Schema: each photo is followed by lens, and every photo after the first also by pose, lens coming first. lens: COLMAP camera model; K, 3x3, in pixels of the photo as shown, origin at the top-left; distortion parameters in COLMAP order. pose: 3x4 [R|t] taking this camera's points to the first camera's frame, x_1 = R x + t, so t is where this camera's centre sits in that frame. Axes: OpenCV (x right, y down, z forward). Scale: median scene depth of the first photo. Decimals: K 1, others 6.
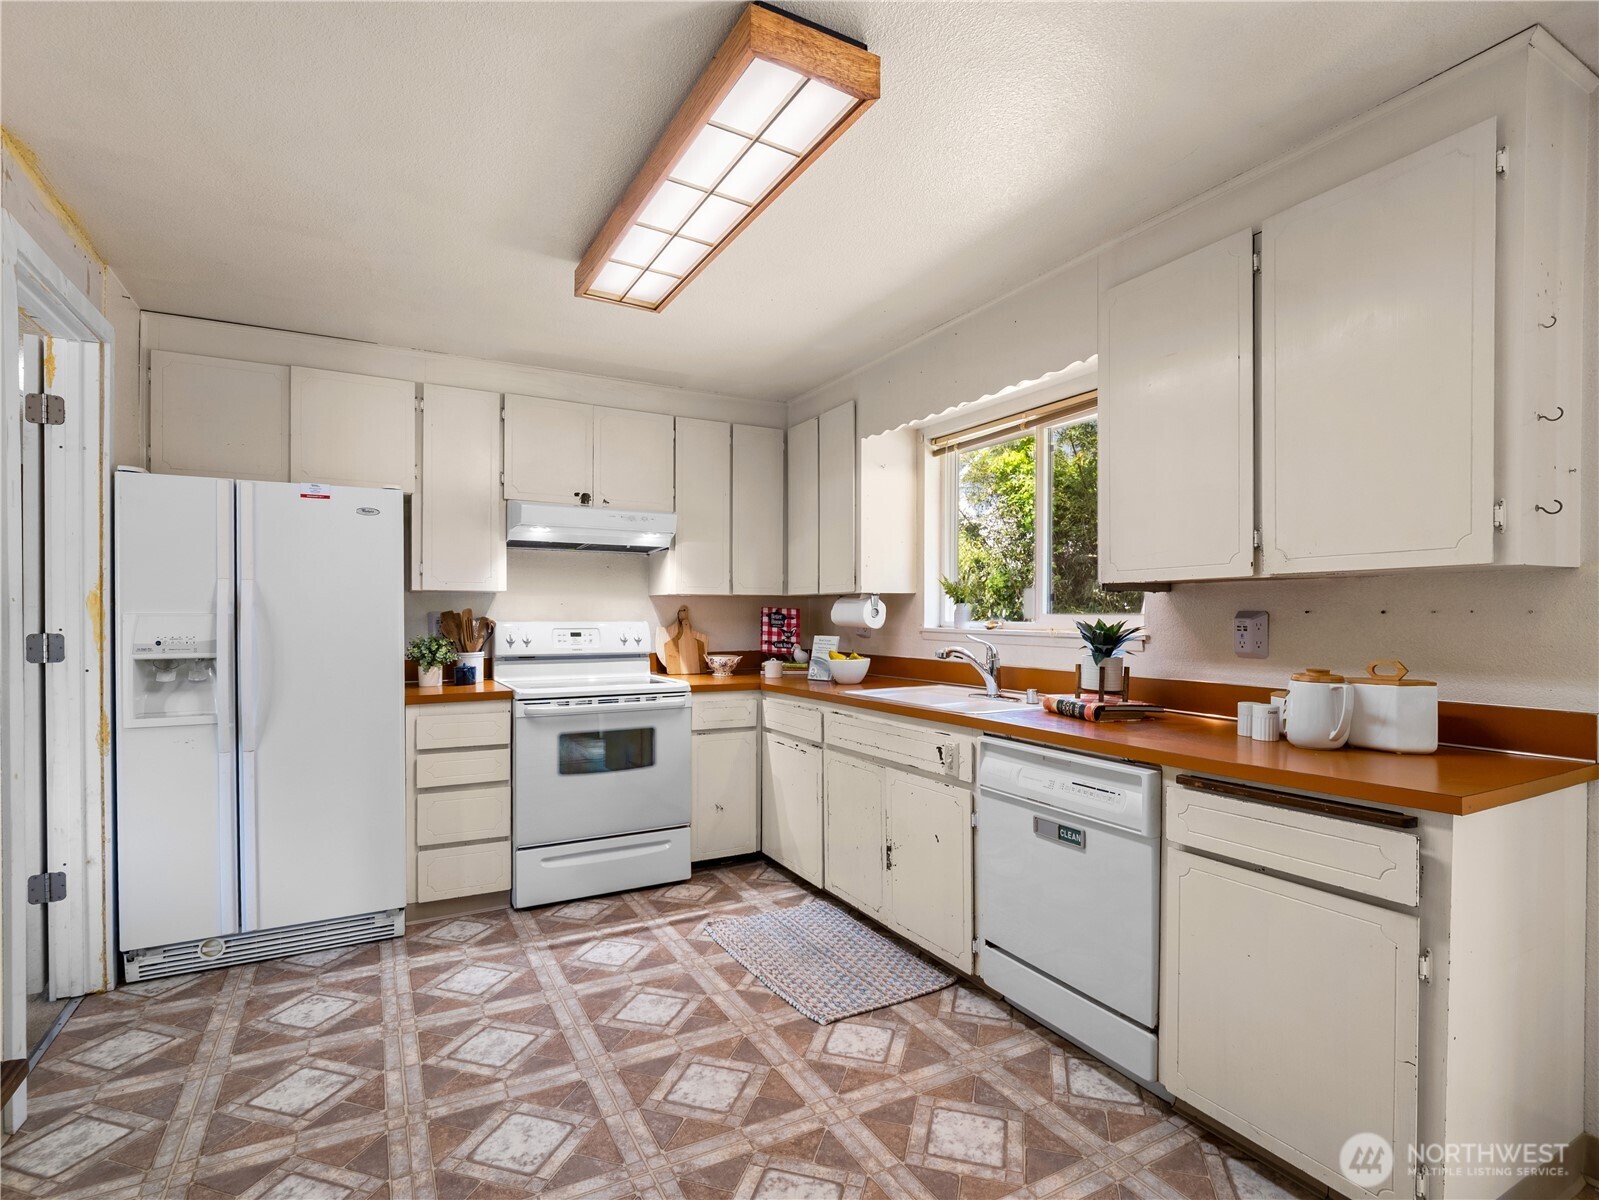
lens RADIAL K [[780.9, 0, 807.0], [0, 780.9, 602.7], [0, 0, 1]] dist [-0.002046, -0.003579]
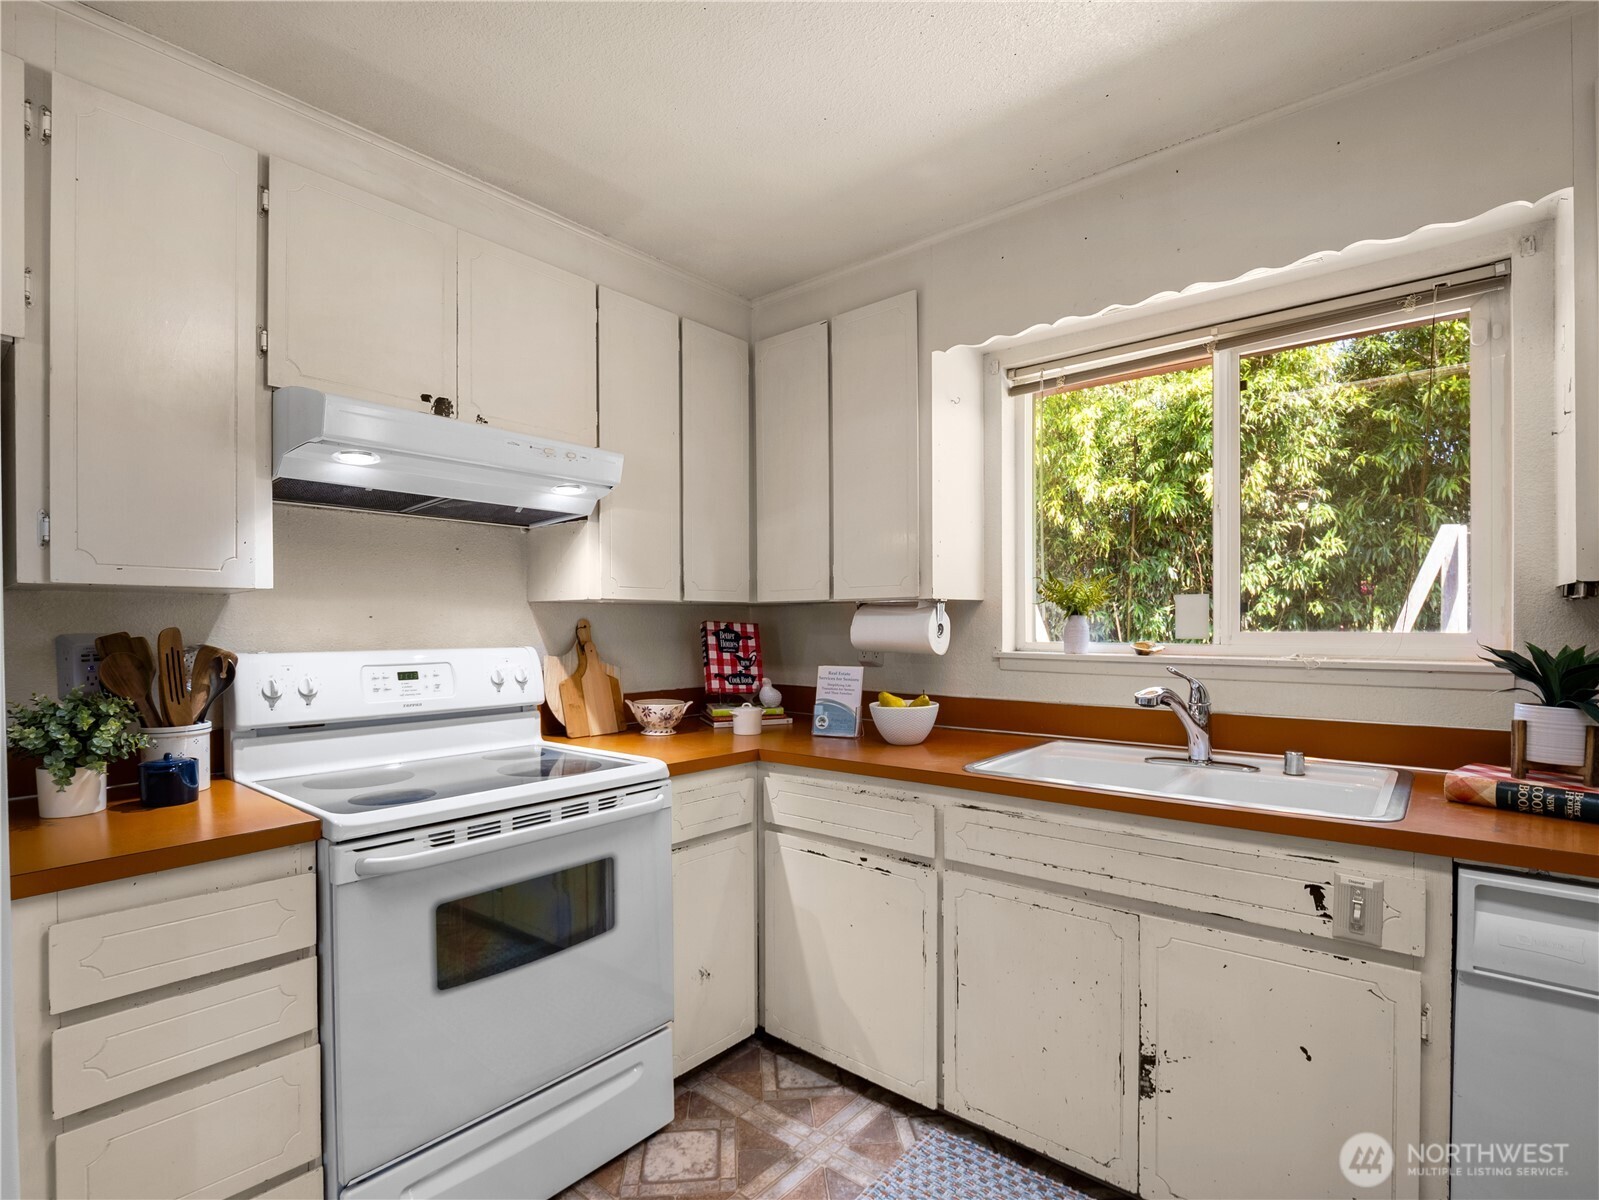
lens RADIAL K [[780.9, 0, 788.2], [0, 780.9, 617.6], [0, 0, 1]] dist [-0.002046, -0.003579]
pose [[0.932854, -0.000159, 0.360254, -0.263222], [-0.002175, 0.999979, 0.006074, -0.001164], [-0.360247, -0.006450, 0.932835, 0.456984]]
